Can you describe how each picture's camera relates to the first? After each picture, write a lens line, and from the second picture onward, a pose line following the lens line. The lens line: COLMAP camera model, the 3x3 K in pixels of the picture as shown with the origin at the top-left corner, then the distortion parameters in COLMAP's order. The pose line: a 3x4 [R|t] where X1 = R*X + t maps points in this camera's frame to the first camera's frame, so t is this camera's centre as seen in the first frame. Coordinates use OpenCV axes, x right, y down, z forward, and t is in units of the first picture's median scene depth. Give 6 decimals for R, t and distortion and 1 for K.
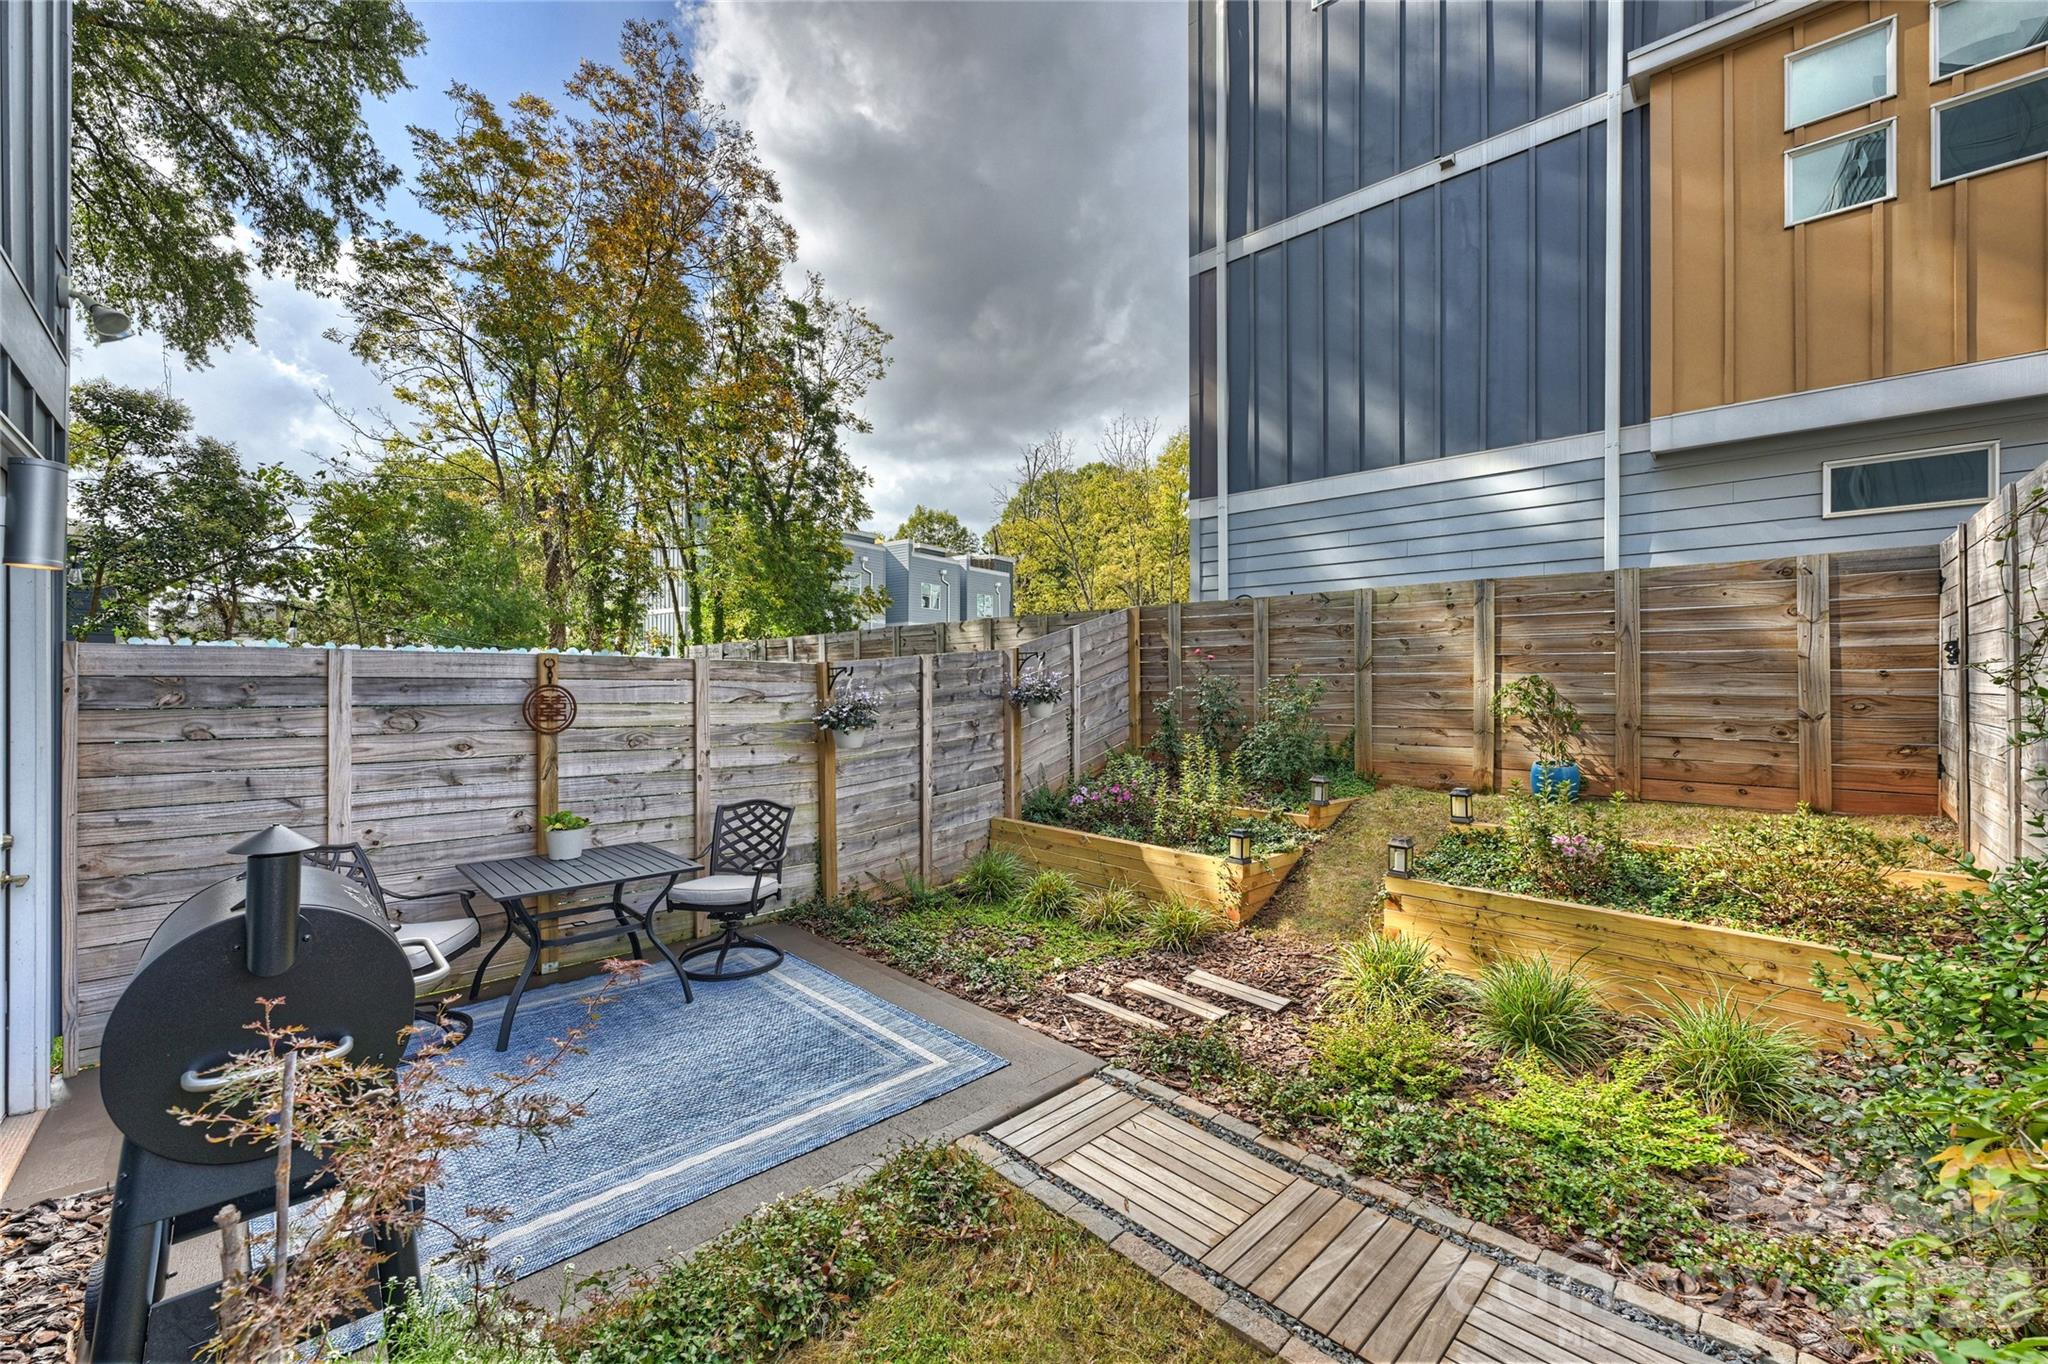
lens RADIAL K [[814.7, 0, 1024.0], [0, 814.7, 682.0], [0, 0, 1]] dist [-0.000072, 0.000035]
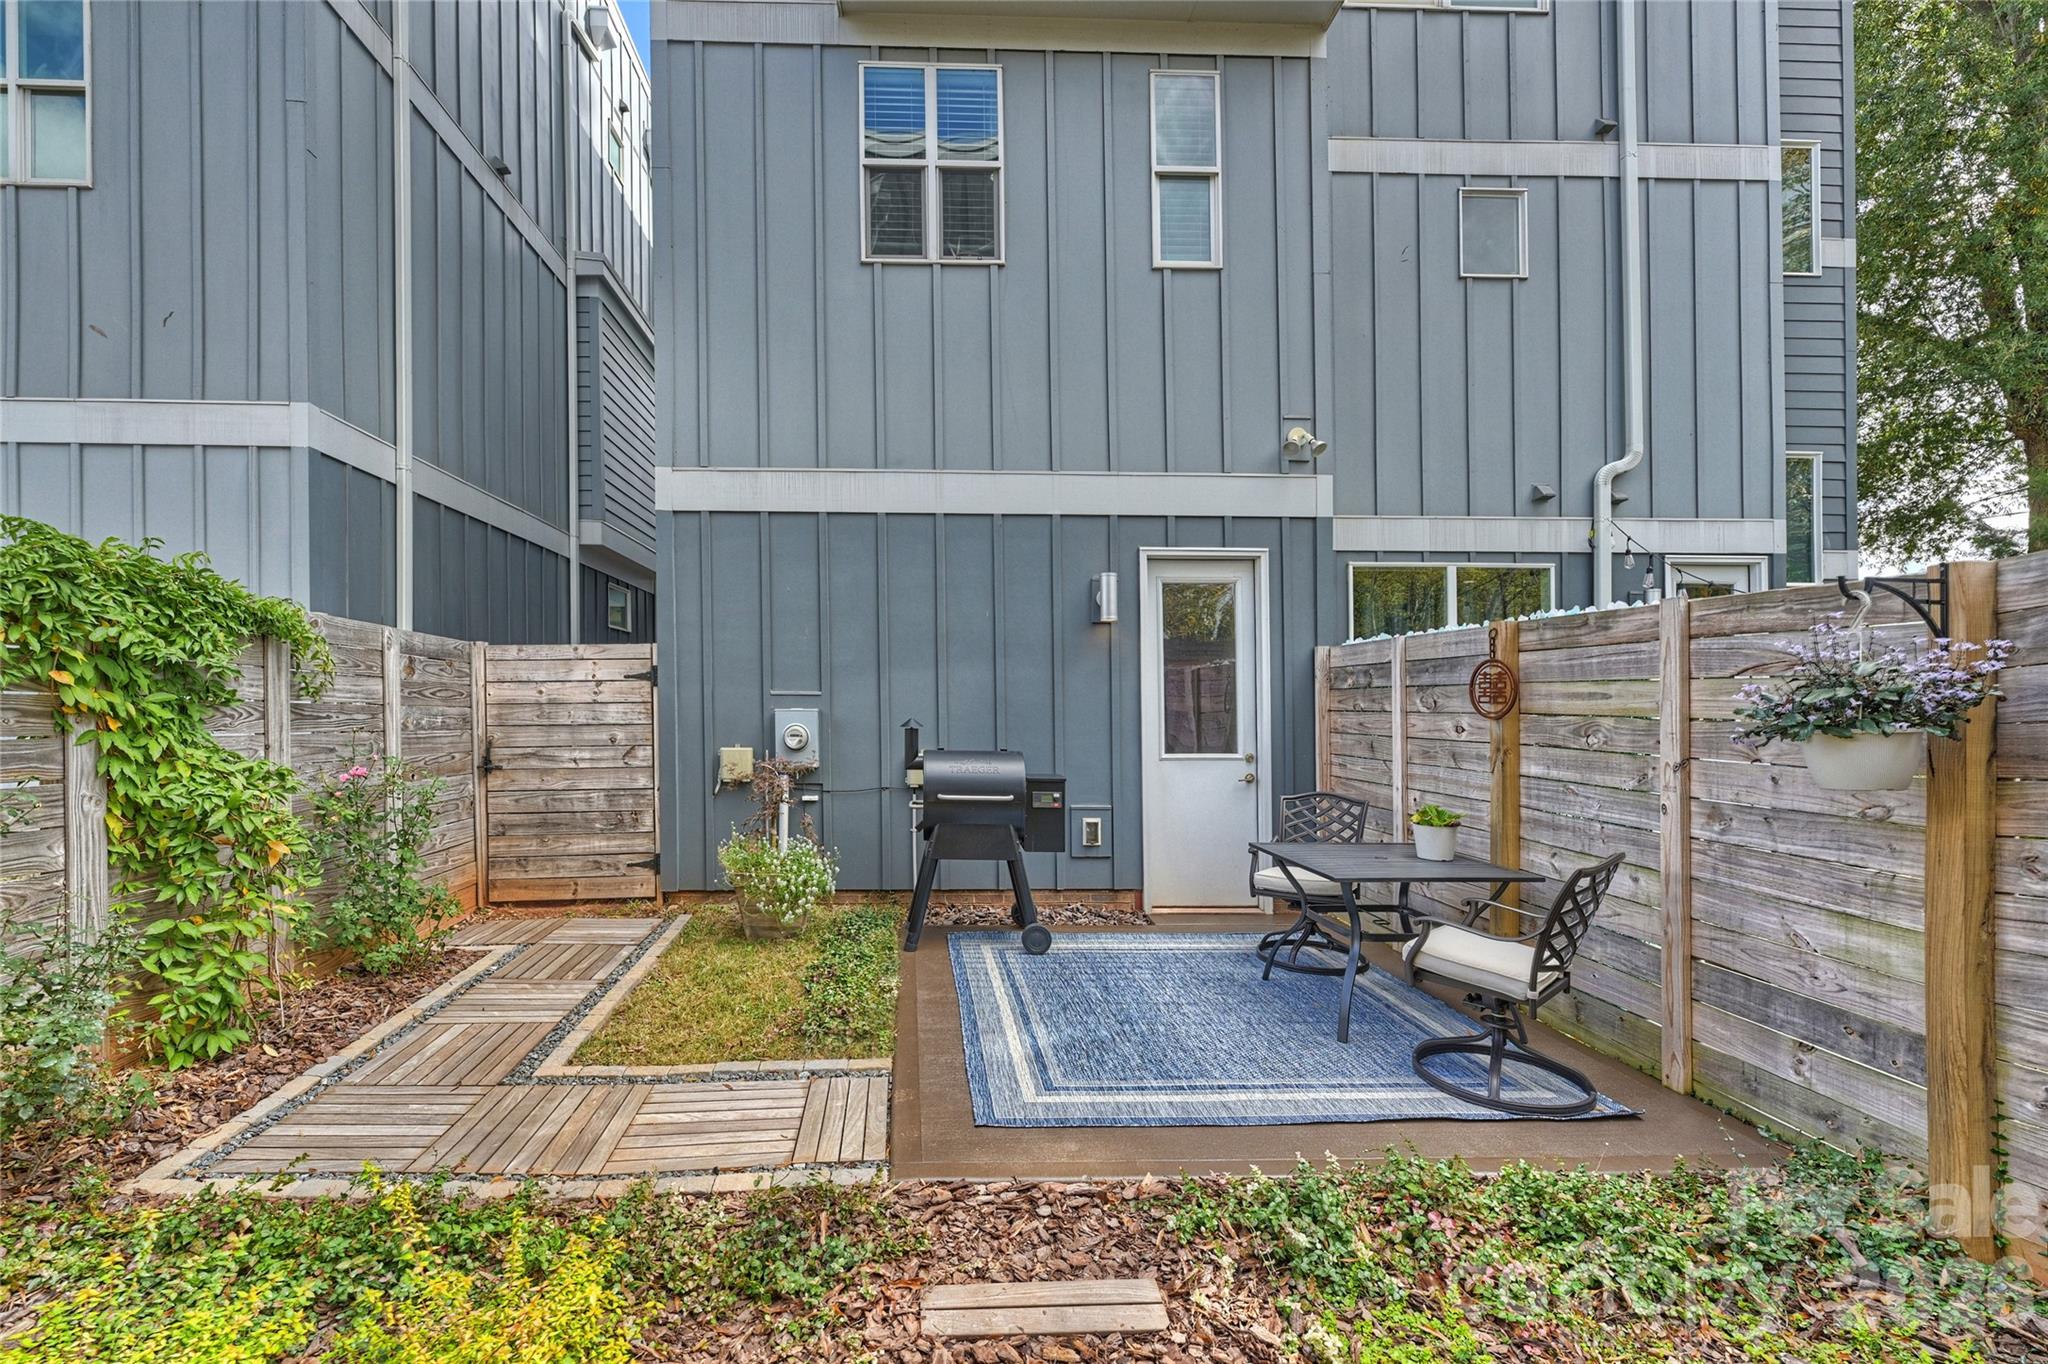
lens RADIAL K [[879.3, 0, 939.3], [0, 879.3, 690.4], [0, 0, 1]] dist [-0.001106, 0.000265]
pose [[-0.676420, -0.020514, -0.736230, 0.376713], [-0.006974, 0.999746, -0.021449, 0.037373], [0.736483, -0.009374, -0.676391, 0.909545]]
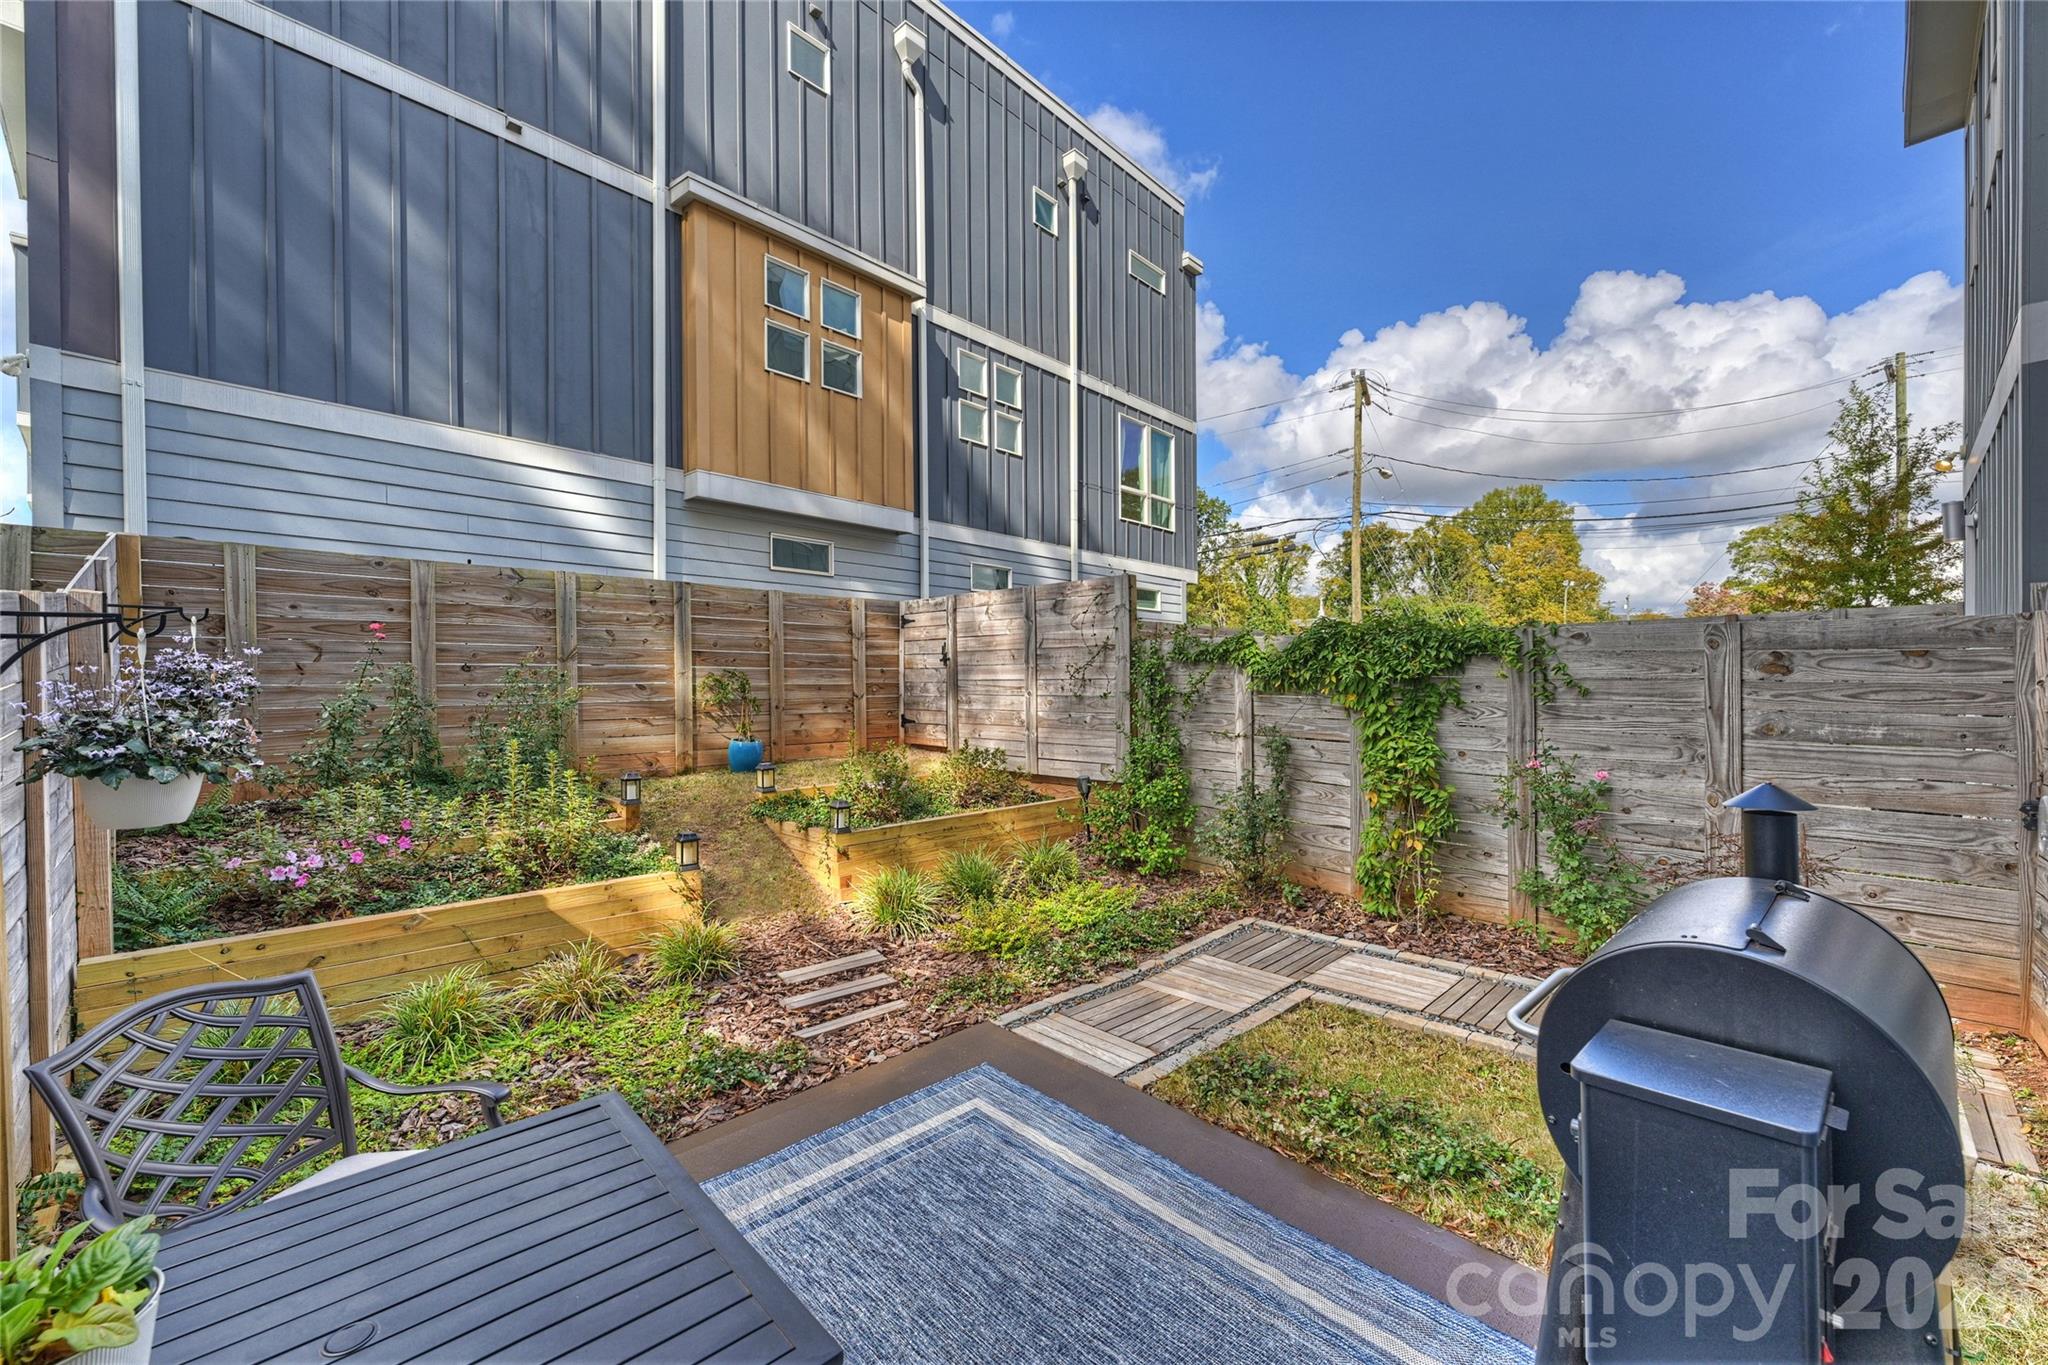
lens RADIAL K [[796.7, 0, 1023.9], [0, 796.7, 687.3], [0, 0, 1]] dist [0.000432, 0.000031]
pose [[0.022184, -0.006666, 0.999732, -0.552127], [0.003212, 0.999973, 0.006596, 0.013068], [-0.999749, 0.003065, 0.022204, 0.545517]]
